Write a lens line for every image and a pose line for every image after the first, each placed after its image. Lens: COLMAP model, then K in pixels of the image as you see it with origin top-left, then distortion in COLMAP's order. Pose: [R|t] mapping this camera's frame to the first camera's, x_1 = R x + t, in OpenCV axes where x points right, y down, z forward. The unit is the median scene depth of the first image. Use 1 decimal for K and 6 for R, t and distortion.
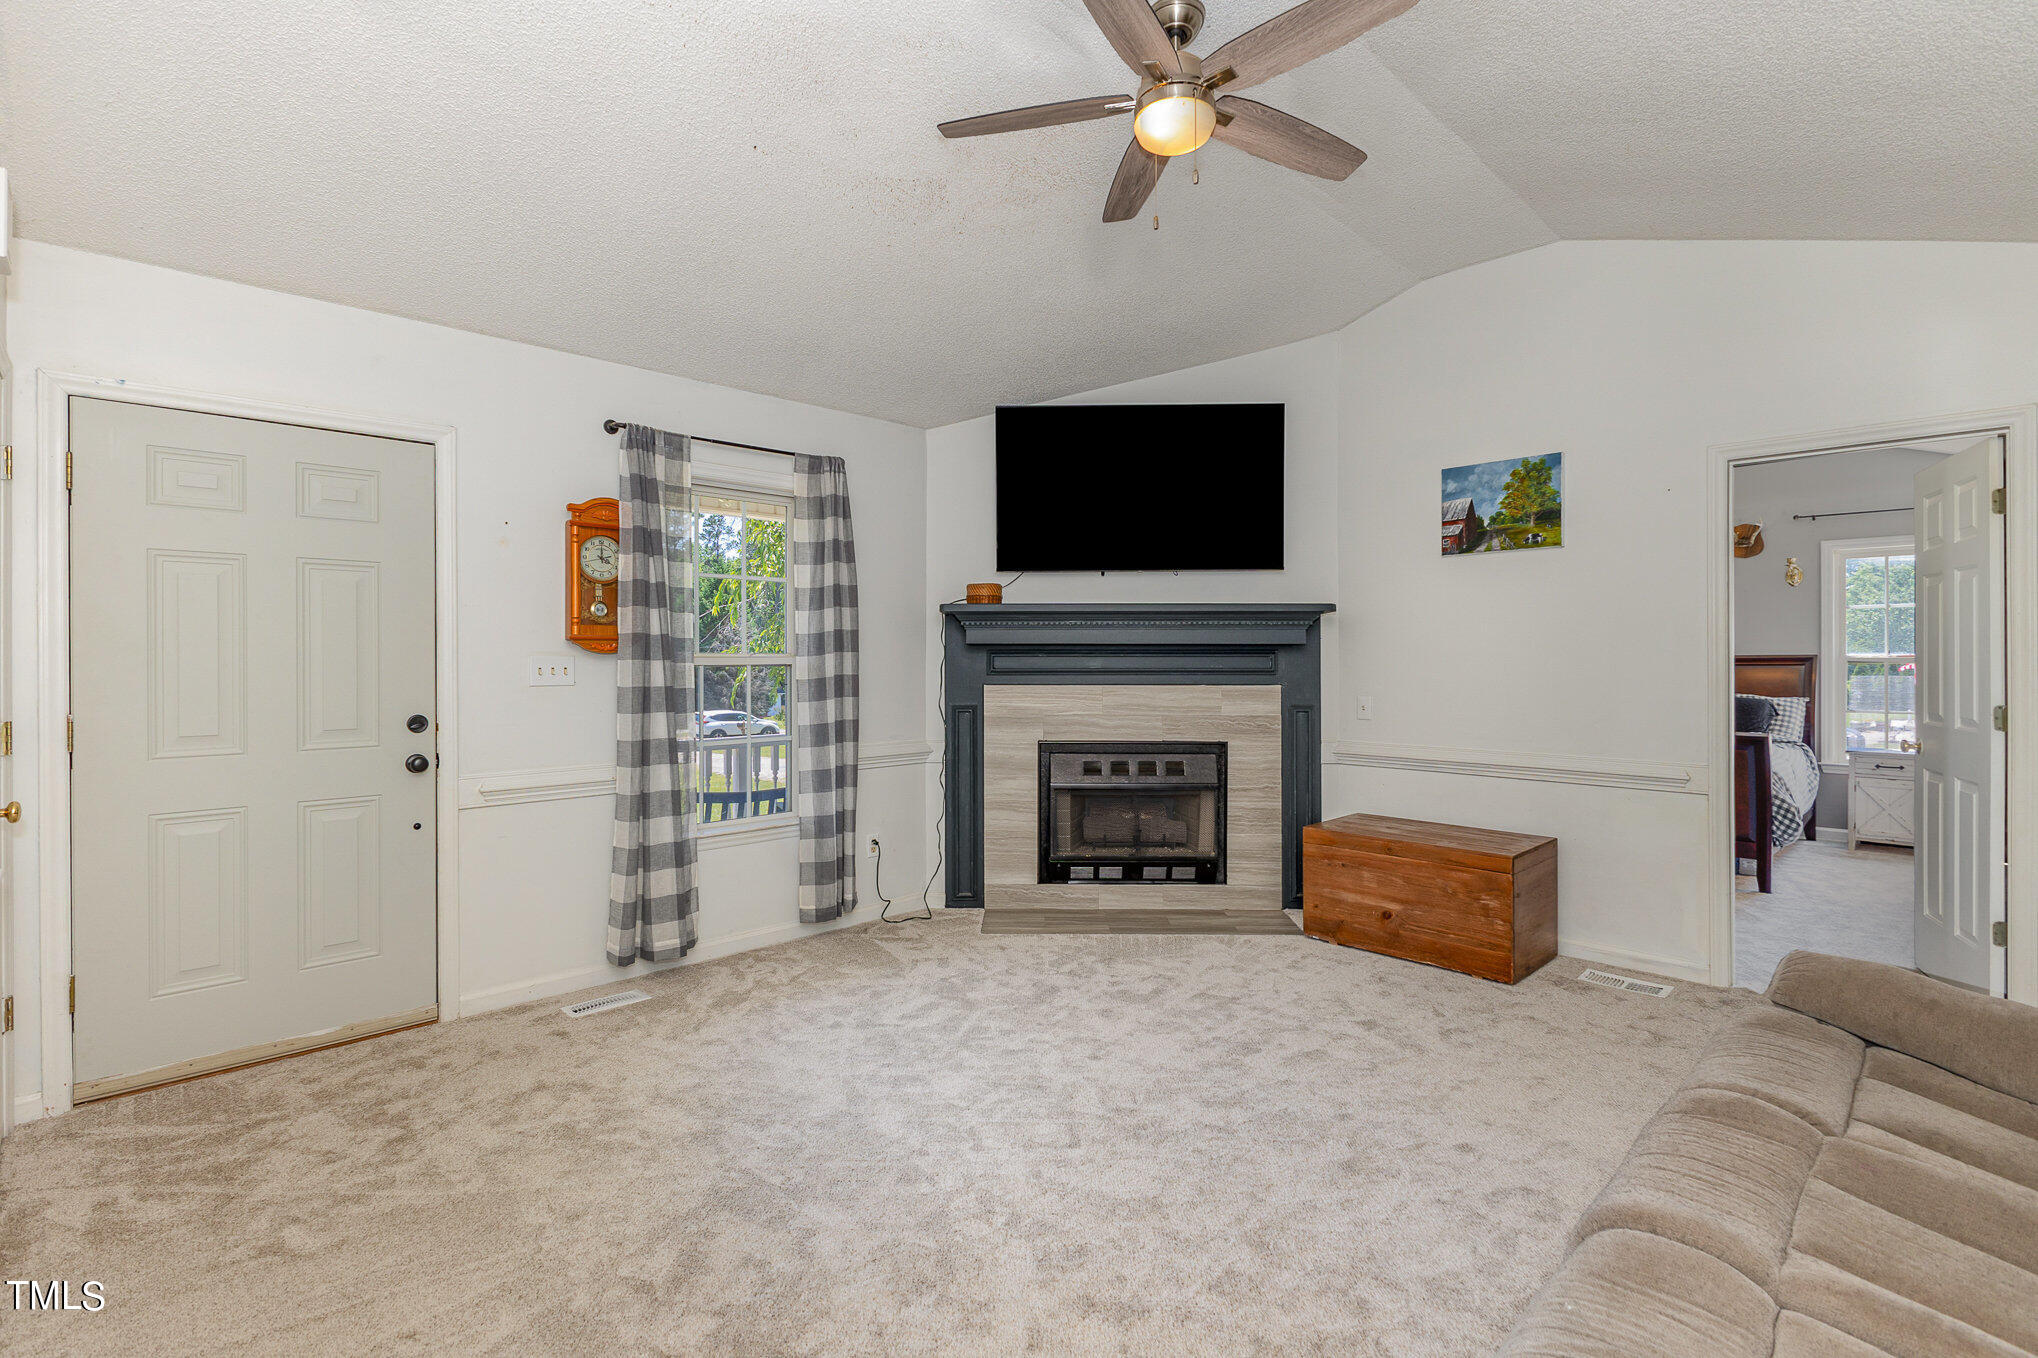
lens RADIAL K [[937.8, 0, 1012.8], [0, 937.8, 661.0], [0, 0, 1]] dist [-0.000420, 0.000338]
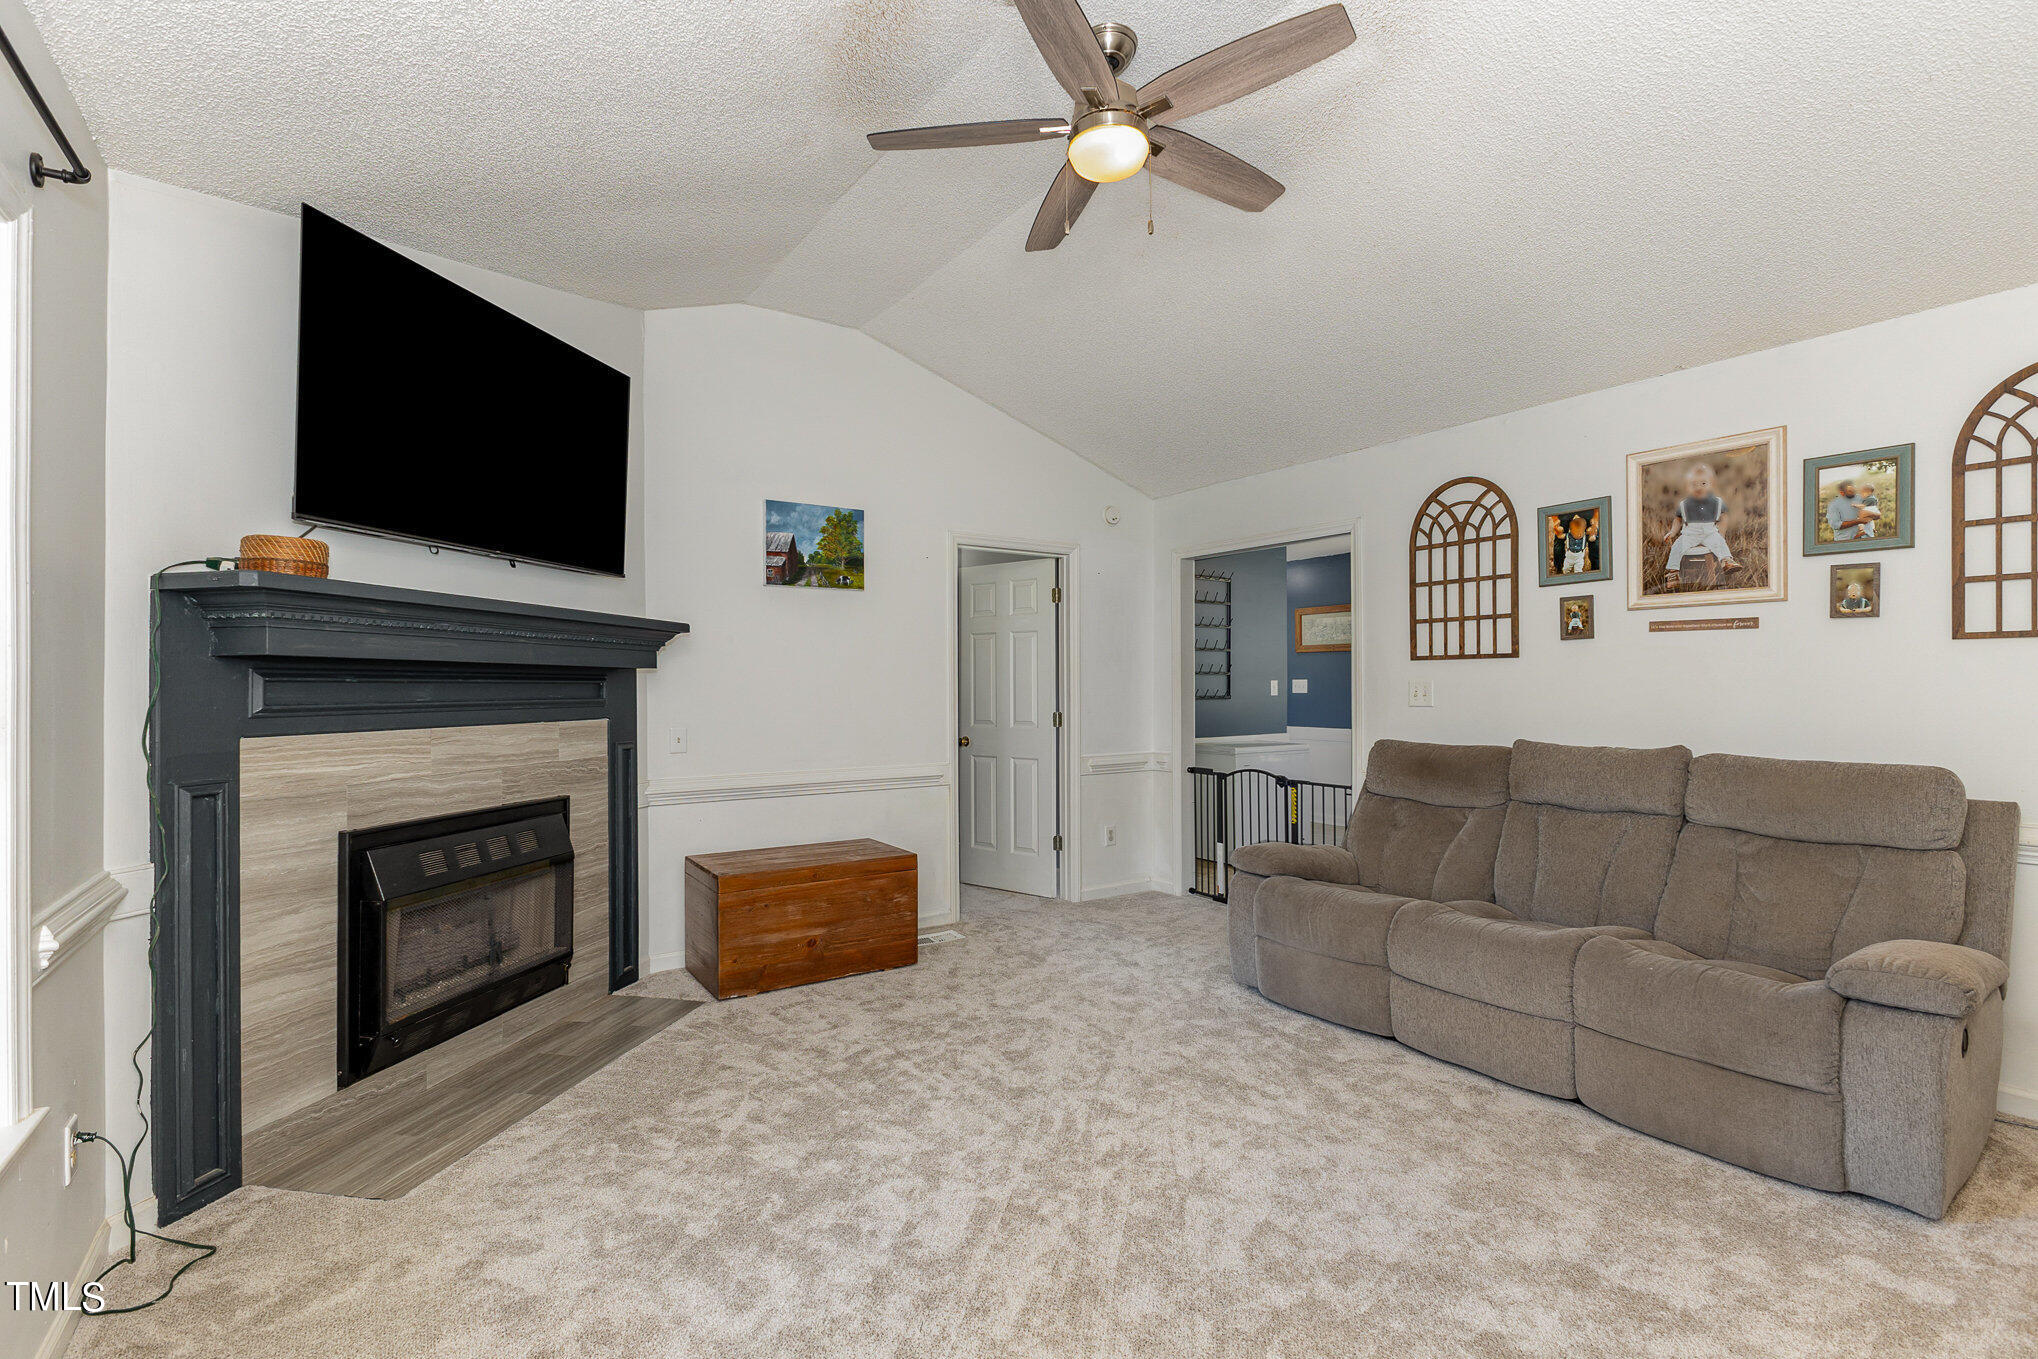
lens RADIAL K [[937.8, 0, 1023.0], [0, 937.8, 685.7], [0, 0, 1]] dist [-0.000420, 0.000338]
pose [[0.173771, 0.002000, 0.984784, -0.495813], [0.007393, 0.999967, -0.003336, 0.002859], [-0.984758, 0.007861, 0.173751, 0.551260]]
